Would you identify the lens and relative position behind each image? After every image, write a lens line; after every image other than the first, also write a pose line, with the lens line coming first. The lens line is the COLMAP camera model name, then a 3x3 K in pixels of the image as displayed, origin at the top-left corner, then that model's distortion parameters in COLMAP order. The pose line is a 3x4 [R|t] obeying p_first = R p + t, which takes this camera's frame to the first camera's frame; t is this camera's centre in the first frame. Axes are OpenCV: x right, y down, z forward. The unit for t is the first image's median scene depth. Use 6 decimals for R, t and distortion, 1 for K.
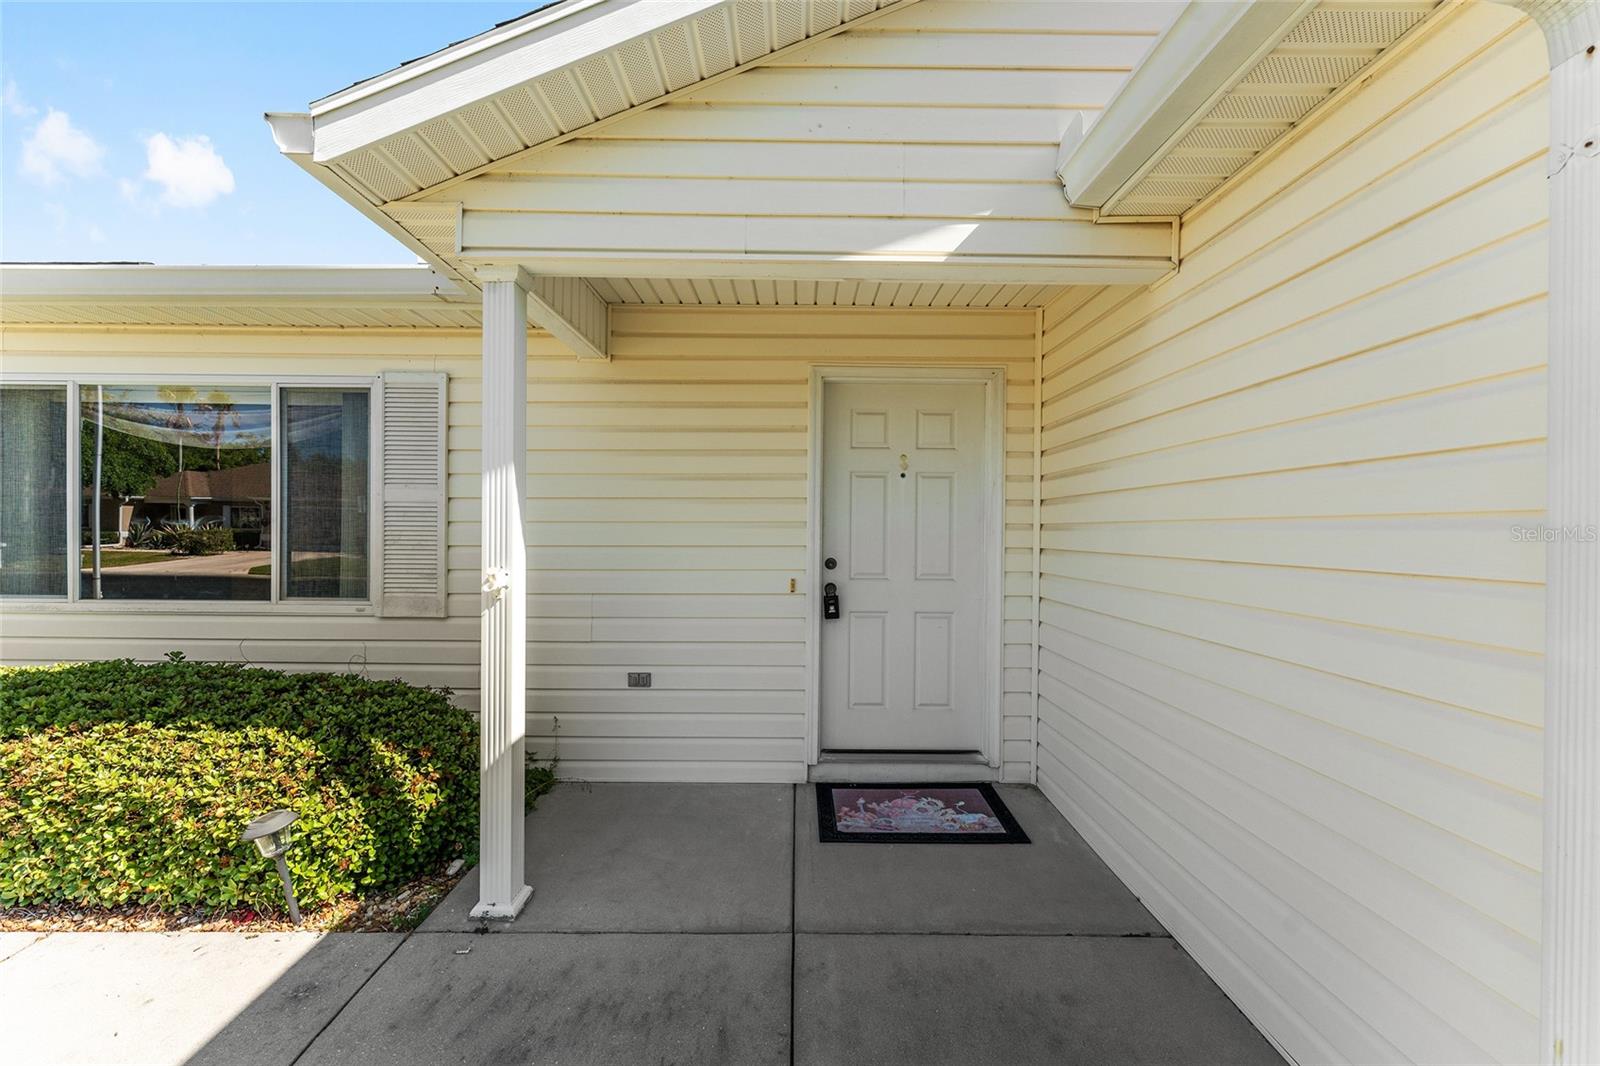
lens RADIAL K [[647.2, 0, 803.1], [0, 647.2, 531.3], [0, 0, 1]] dist [0.006771, -0.000275]
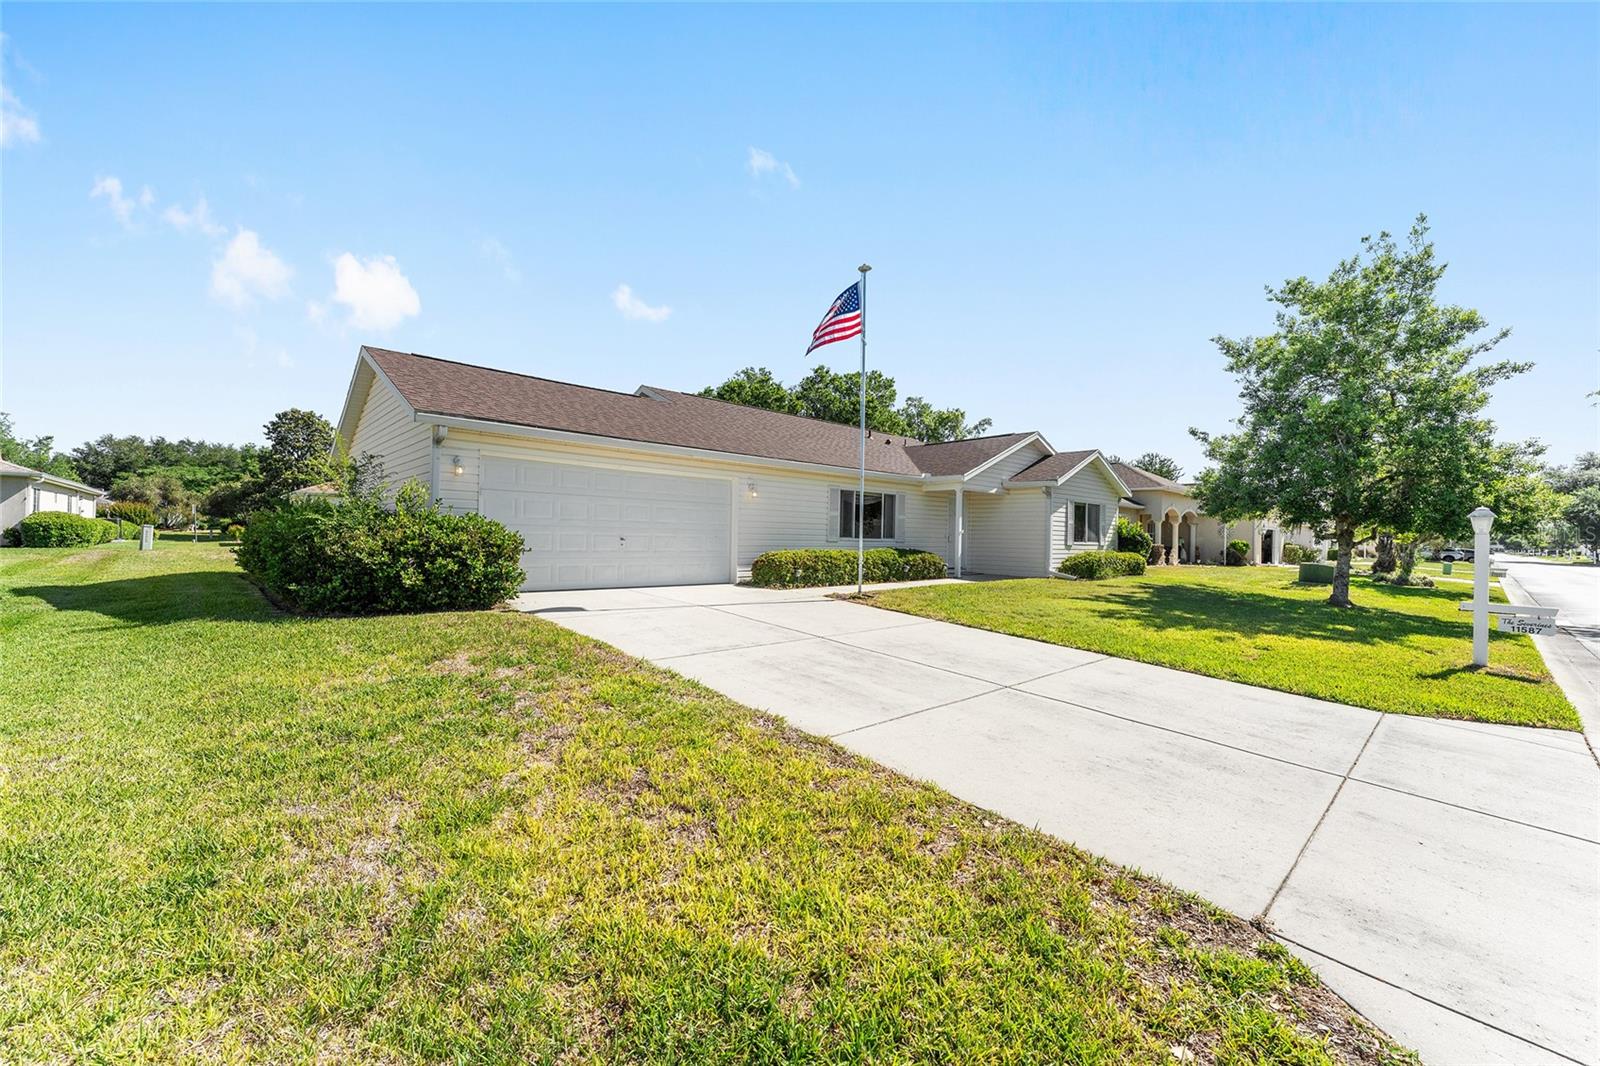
lens RADIAL K [[647.2, 0, 803.1], [0, 647.2, 531.3], [0, 0, 1]] dist [0.006771, -0.000275]
pose [[0.725548, 0.012795, 0.688053, -4.474126], [-0.011324, 0.999914, -0.006653, 0.090832], [-0.688078, -0.002964, 0.725630, -2.021862]]
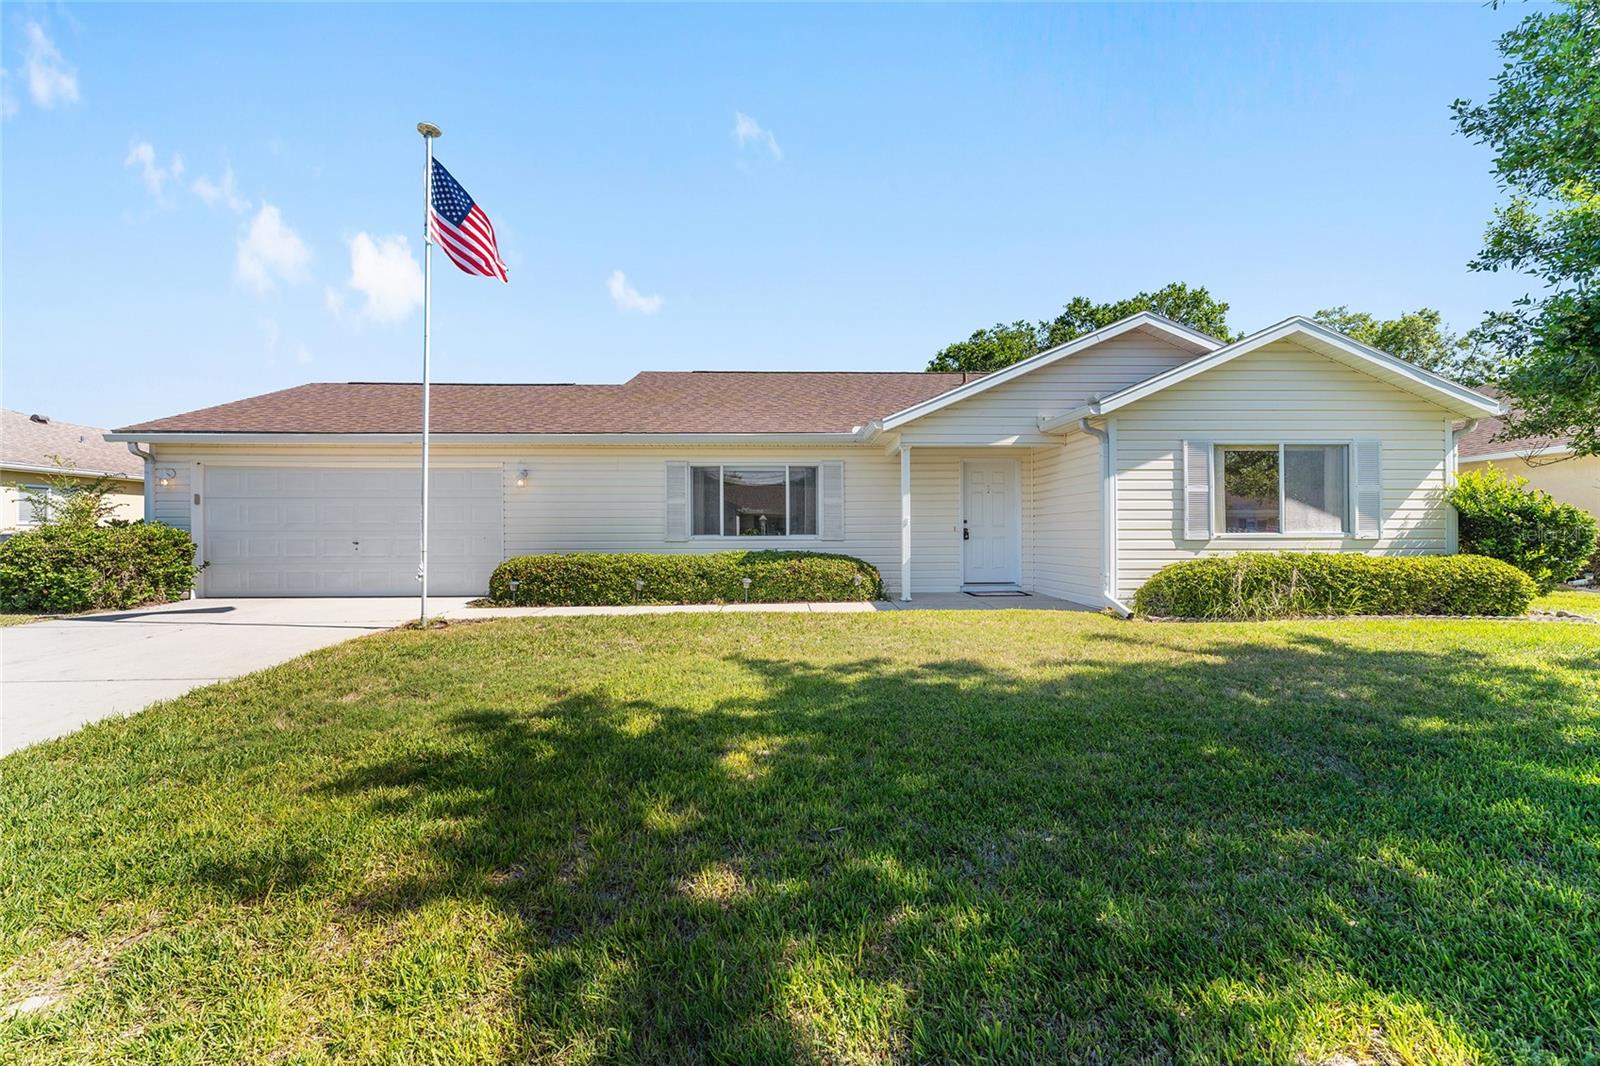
lens RADIAL K [[637.6, 0, 811.8], [0, 637.6, 532.9], [0, 0, 1]] dist [0.001177, -0.000041]
pose [[0.999337, -0.012389, 0.034236, -0.804082], [0.012592, 0.999904, -0.005722, 0.113403], [-0.034161, 0.006150, 0.999397, -2.024355]]
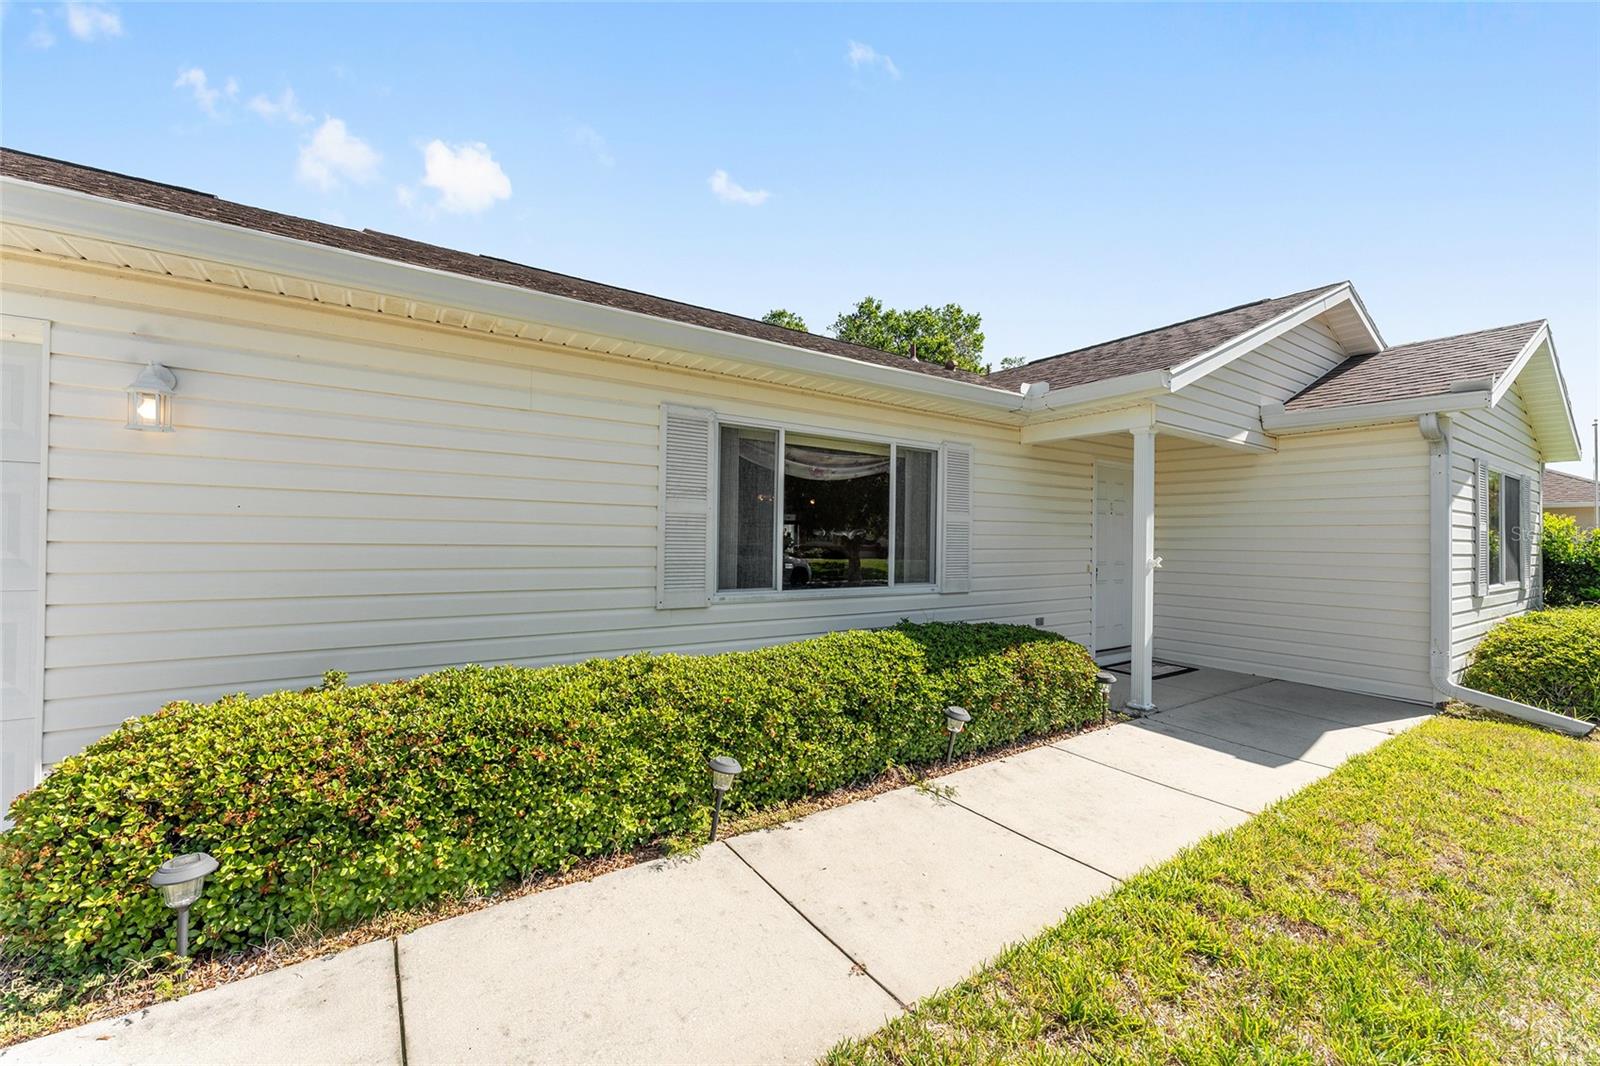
lens RADIAL K [[629.0, 0, 800.0], [0, 629.0, 533.0], [0, 0, 1]] dist [-0.002281, -0.000119]
pose [[0.827485, 0.008869, 0.561418, -1.818582], [-0.006051, 0.999958, -0.006879, -0.005337], [-0.561456, 0.002295, 0.827503, -0.096259]]
